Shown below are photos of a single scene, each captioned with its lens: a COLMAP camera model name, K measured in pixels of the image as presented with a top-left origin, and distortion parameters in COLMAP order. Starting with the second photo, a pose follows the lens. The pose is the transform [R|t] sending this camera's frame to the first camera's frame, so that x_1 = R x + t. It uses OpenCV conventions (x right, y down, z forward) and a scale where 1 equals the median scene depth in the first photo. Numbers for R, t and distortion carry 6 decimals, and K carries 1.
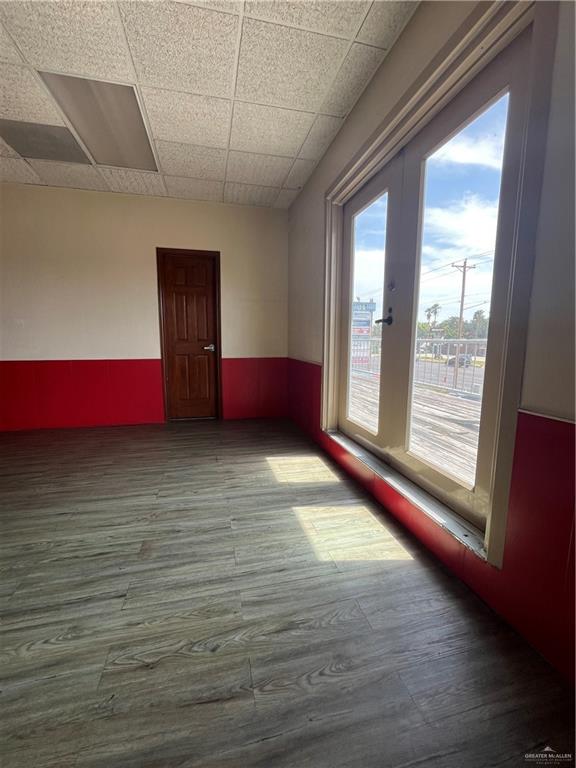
lens RADIAL K [[327.1, 0, 287.2], [0, 327.1, 383.9], [0, 0, 1]] dist [-0.001075, -0.000274]
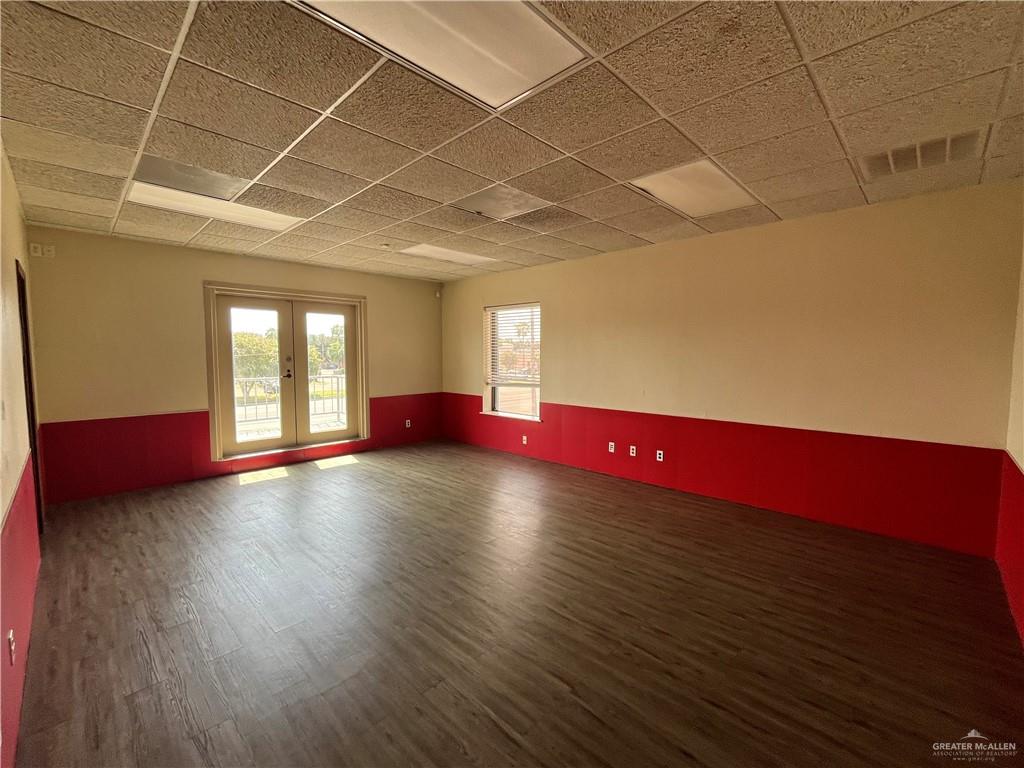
lens RADIAL K [[436.2, 0, 514.9], [0, 436.2, 383.0], [0, 0, 1]] dist [-0.001075, -0.000274]
pose [[-0.532261, -0.064765, 0.844099, -3.441114], [0.114647, 0.982370, 0.147667, -0.486927], [-0.838781, 0.175371, -0.515452, 1.547254]]
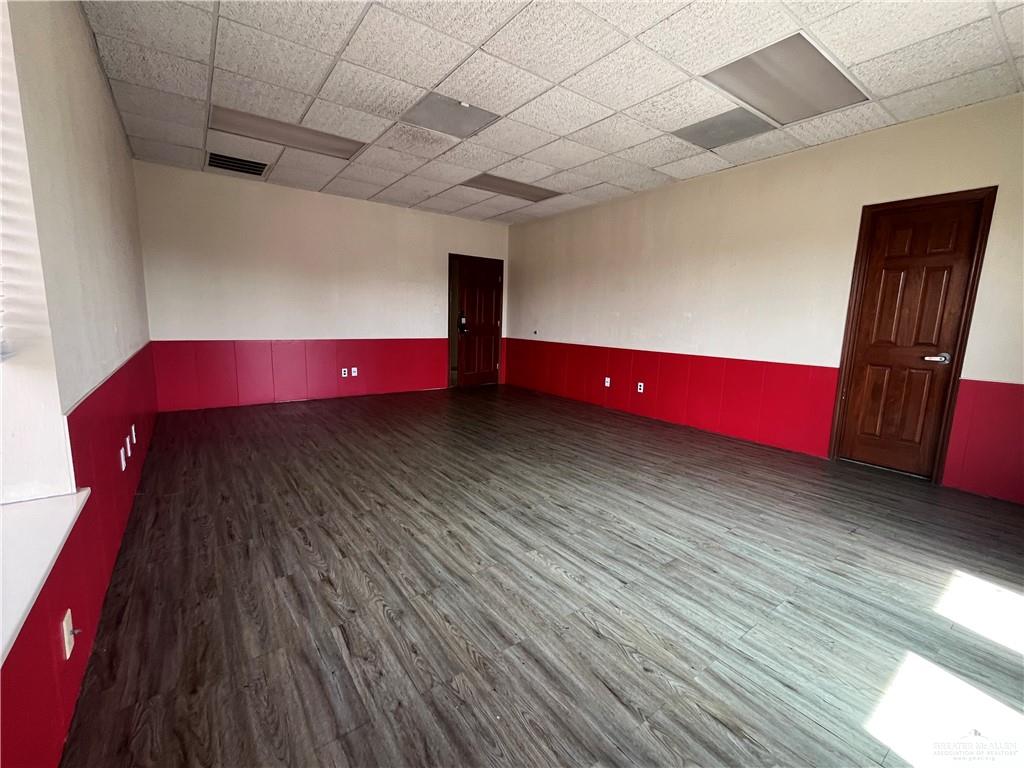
lens RADIAL K [[436.2, 0, 513.9], [0, 436.2, 385.2], [0, 0, 1]] dist [-0.001075, -0.000274]
pose [[0.386387, 0.148276, -0.910340, 0.451811], [-0.149047, 0.984059, 0.097022, -0.064774], [0.910214, 0.098195, 0.402328, 0.015072]]
